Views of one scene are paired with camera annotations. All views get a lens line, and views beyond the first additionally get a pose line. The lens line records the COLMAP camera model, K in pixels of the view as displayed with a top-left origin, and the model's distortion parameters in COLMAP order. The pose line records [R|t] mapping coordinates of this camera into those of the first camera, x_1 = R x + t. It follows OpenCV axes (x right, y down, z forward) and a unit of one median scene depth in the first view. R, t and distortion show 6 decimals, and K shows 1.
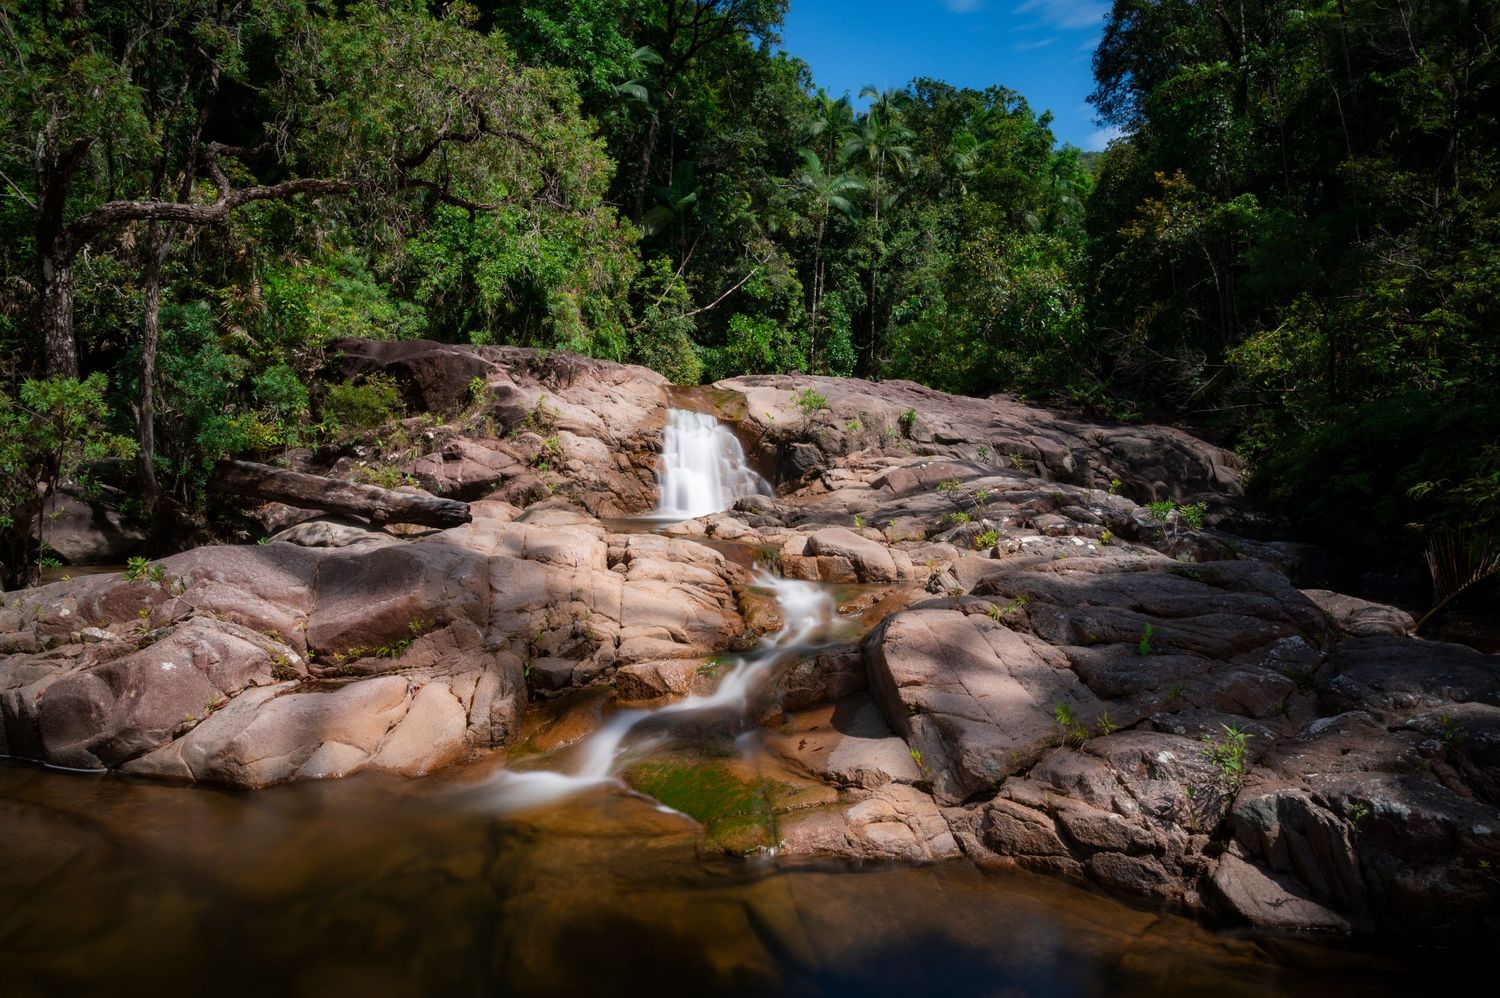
lens RADIAL K [[993.6, 0, 750.0], [0, 993.6, 499.0], [0, 0, 1]] dist [-0.003829, -0.001846]
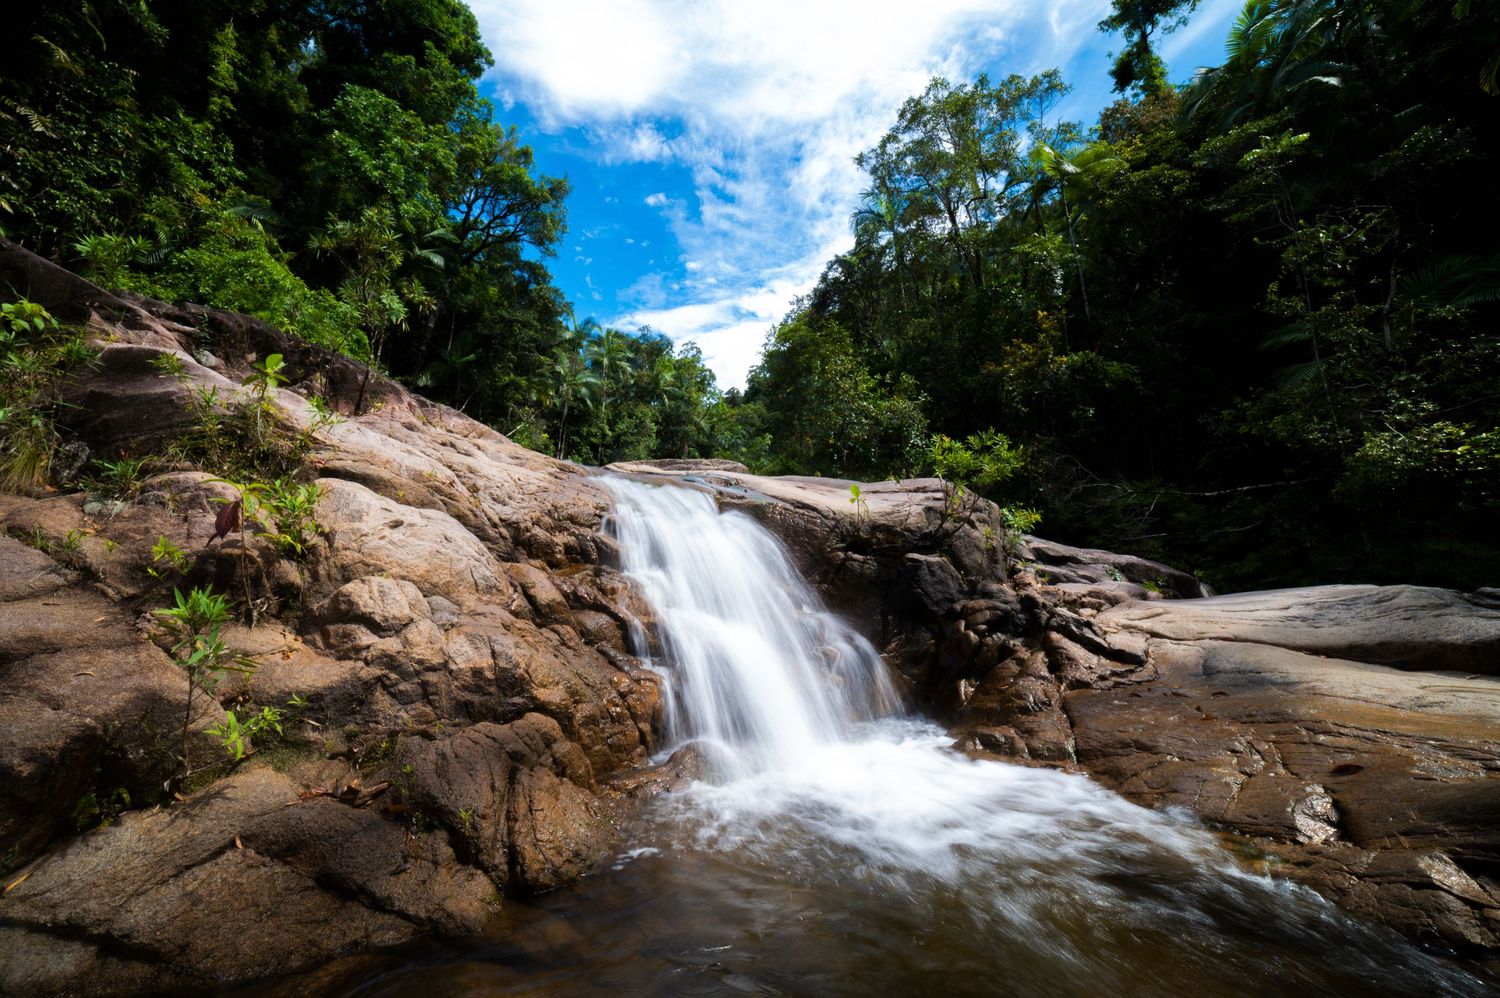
lens RADIAL K [[602.4, 0, 741.2], [0, 602.4, 506.3], [0, 0, 1]] dist [-0.106544, 0.035722]
pose [[0.901888, 0.068493, 0.426505, -0.145822], [0.008257, 0.984435, -0.175553, -0.028602], [-0.431891, 0.161850, 0.887285, 0.765240]]
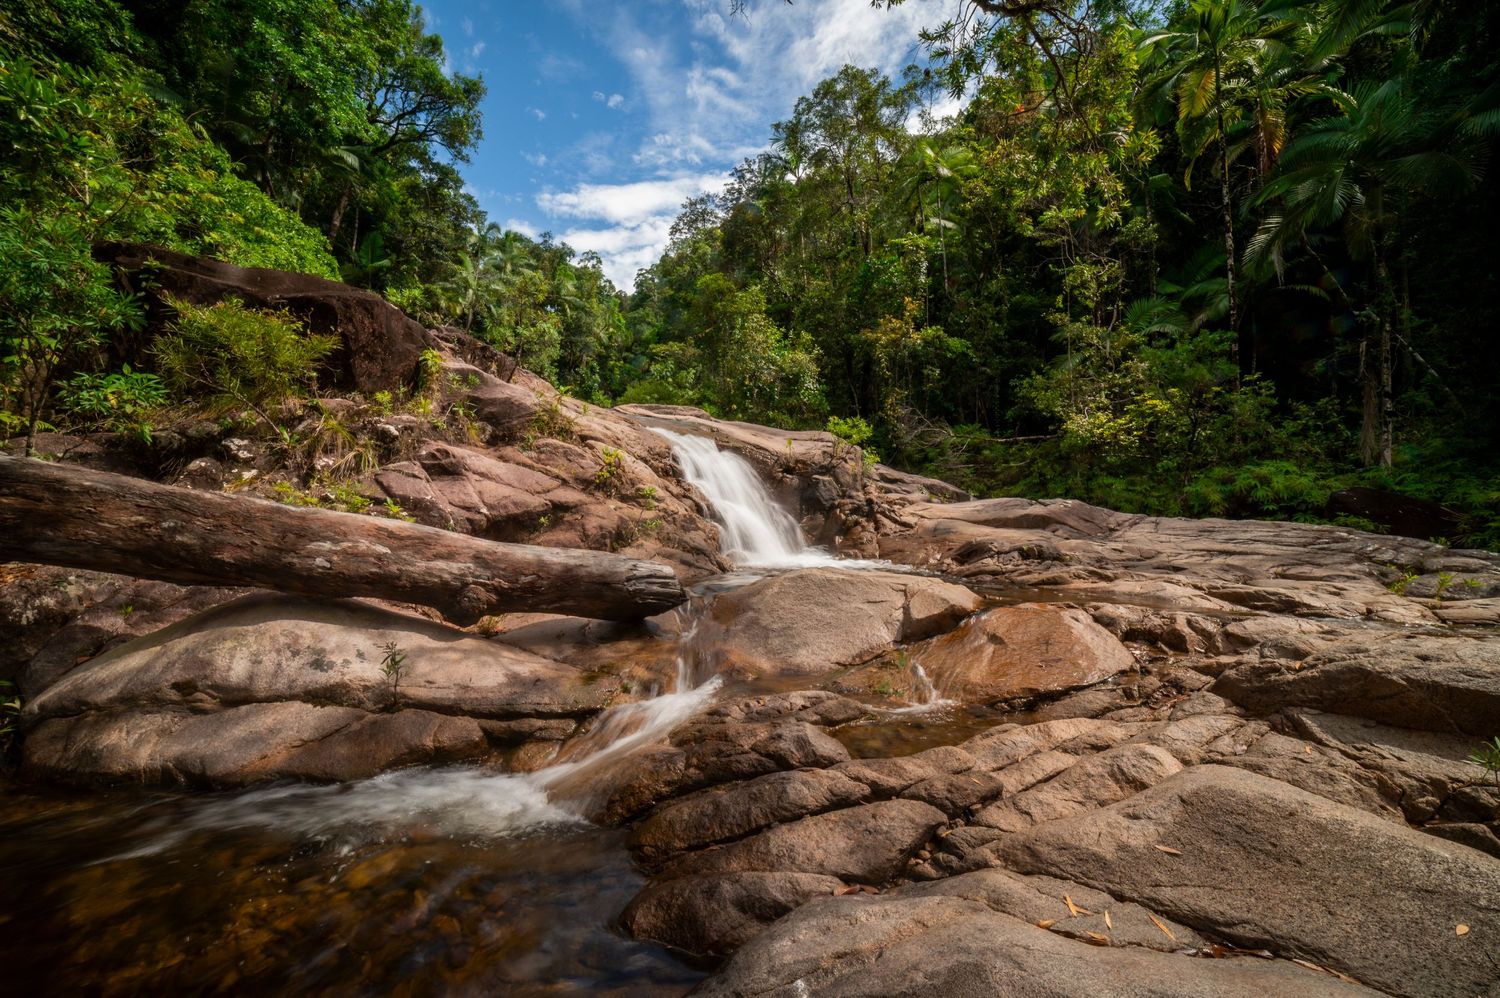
lens RADIAL K [[602.4, 0, 741.2], [0, 602.4, 506.3], [0, 0, 1]] dist [-0.106544, 0.035722]
pose [[0.796401, 0.018391, 0.604490, -0.341472], [-0.005016, 0.999704, -0.023806, -0.013165], [-0.604748, 0.015927, 0.796257, 0.583200]]
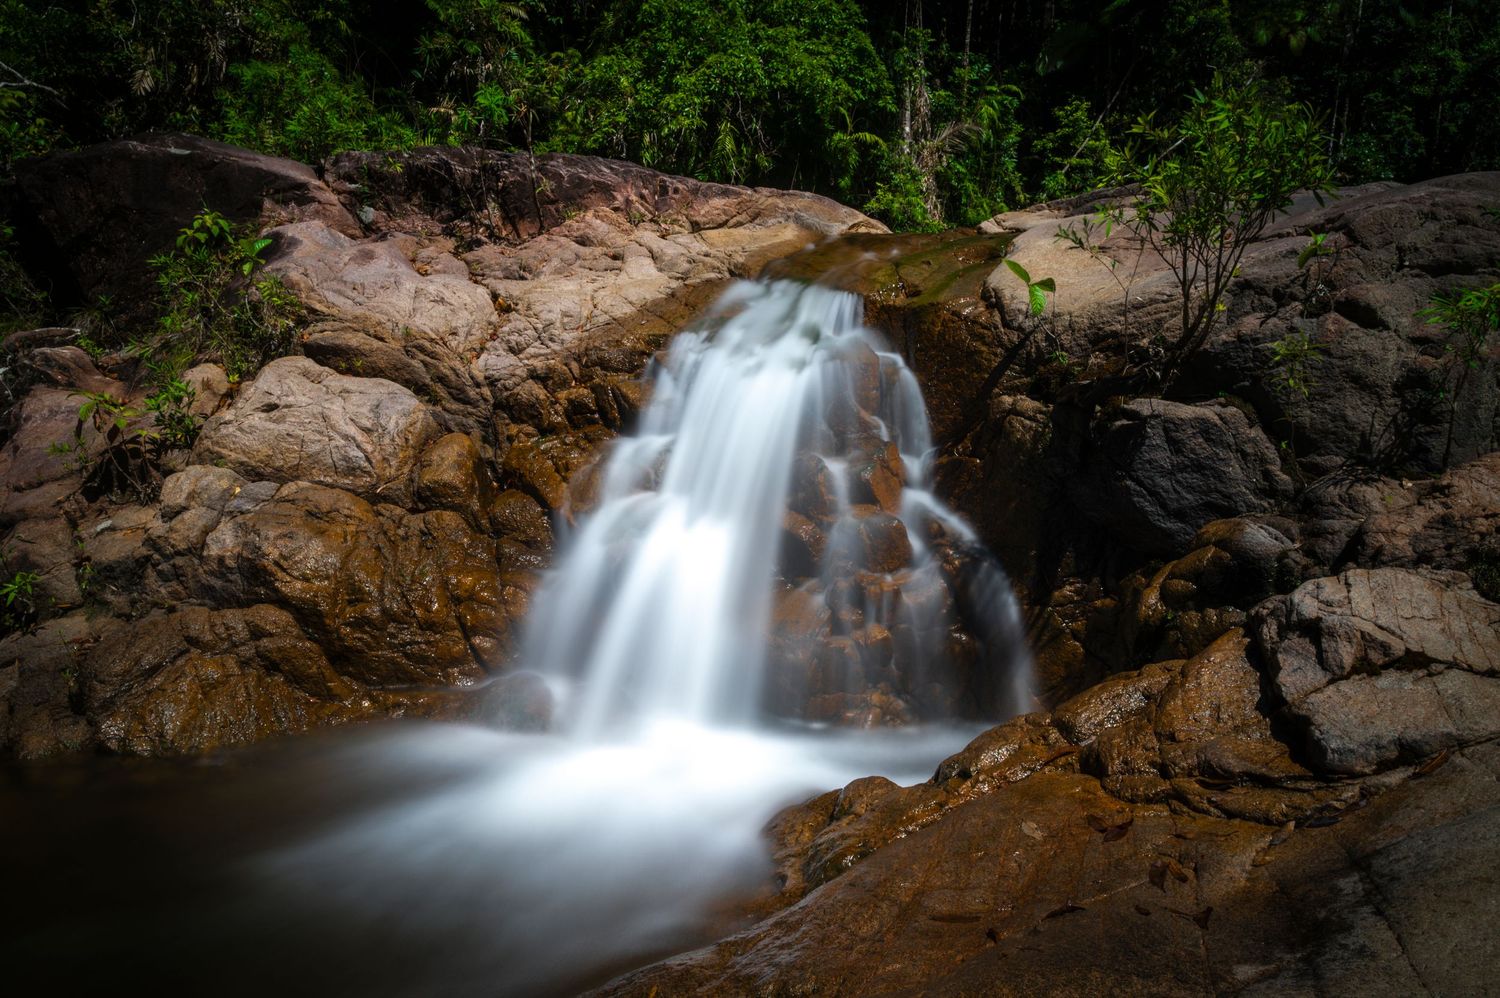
lens RADIAL K [[993.6, 0, 750.0], [0, 993.6, 499.0], [0, 0, 1]] dist [-0.003829, -0.001846]
pose [[0.897413, 0.047308, -0.438648, 0.062878], [-0.016269, 0.997107, 0.074254, -0.048303], [0.440892, -0.059500, 0.895586, 0.759243]]
